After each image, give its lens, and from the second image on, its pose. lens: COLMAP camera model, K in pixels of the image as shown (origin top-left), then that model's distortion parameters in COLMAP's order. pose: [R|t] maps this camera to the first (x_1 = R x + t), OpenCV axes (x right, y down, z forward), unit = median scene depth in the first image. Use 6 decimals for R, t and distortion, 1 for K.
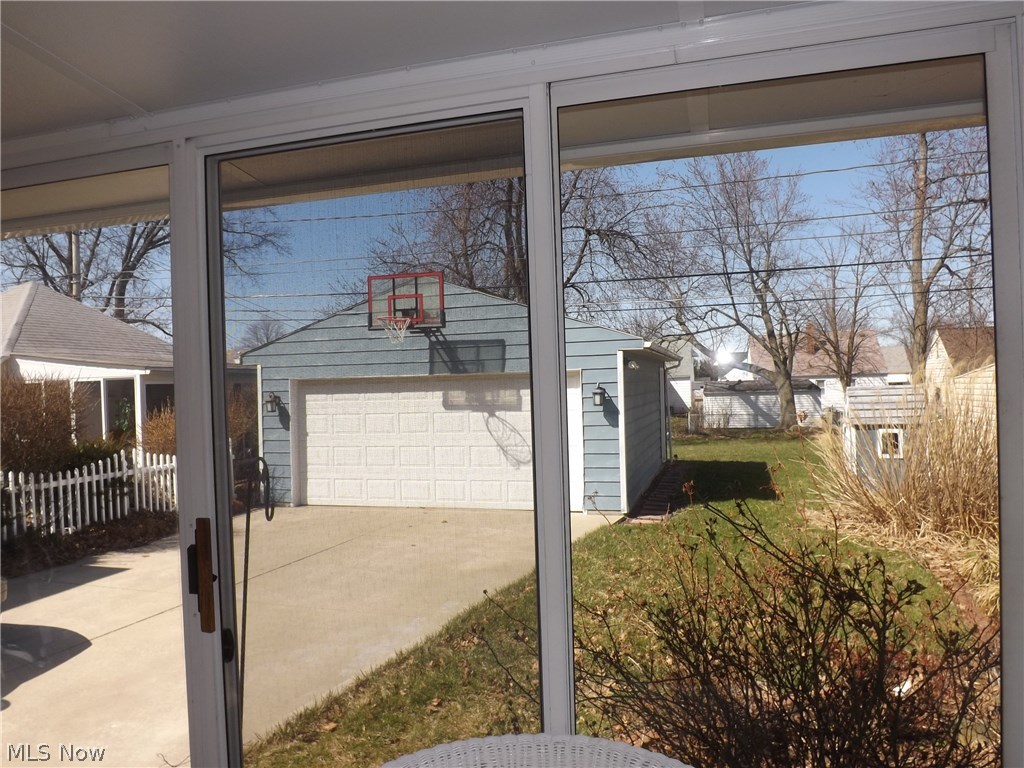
lens RADIAL K [[755.1, 0, 509.9], [0, 755.1, 385.4], [0, 0, 1]] dist [-0.039761, -0.000942]
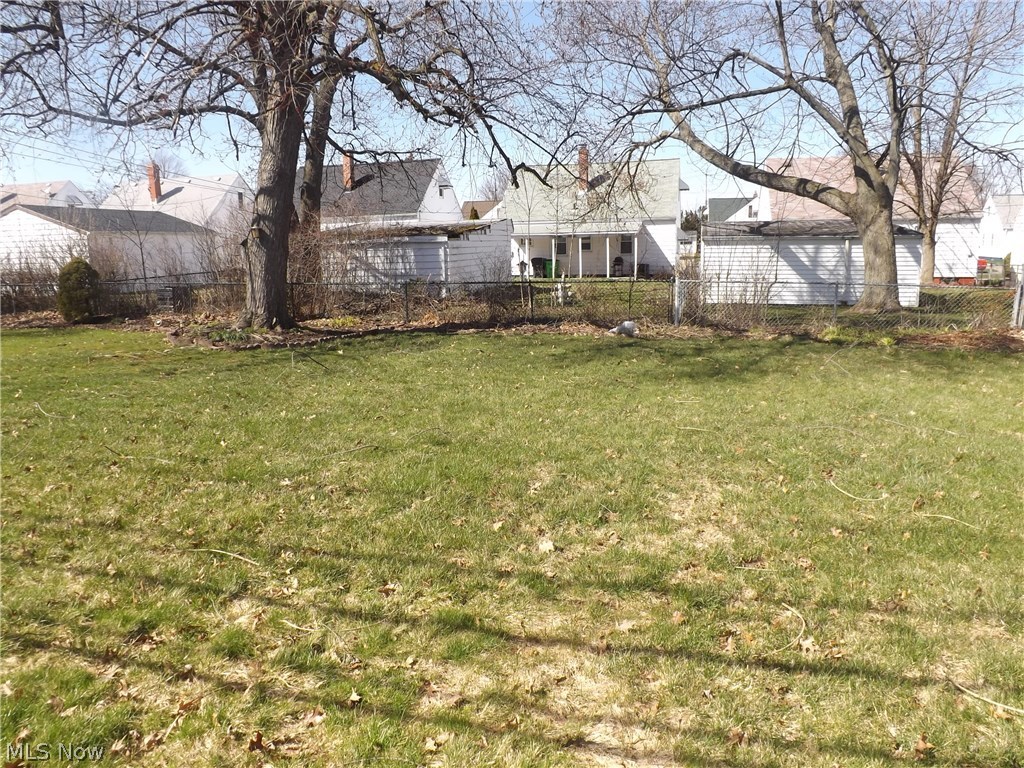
lens RADIAL K [[755.1, 0, 514.9], [0, 755.1, 384.1], [0, 0, 1]] dist [-0.039761, -0.000942]
pose [[0.999241, 0.011551, 0.037215, 0.124523], [-0.018102, 0.983348, 0.180830, 0.020611], [-0.034507, -0.181366, 0.982810, 0.545596]]
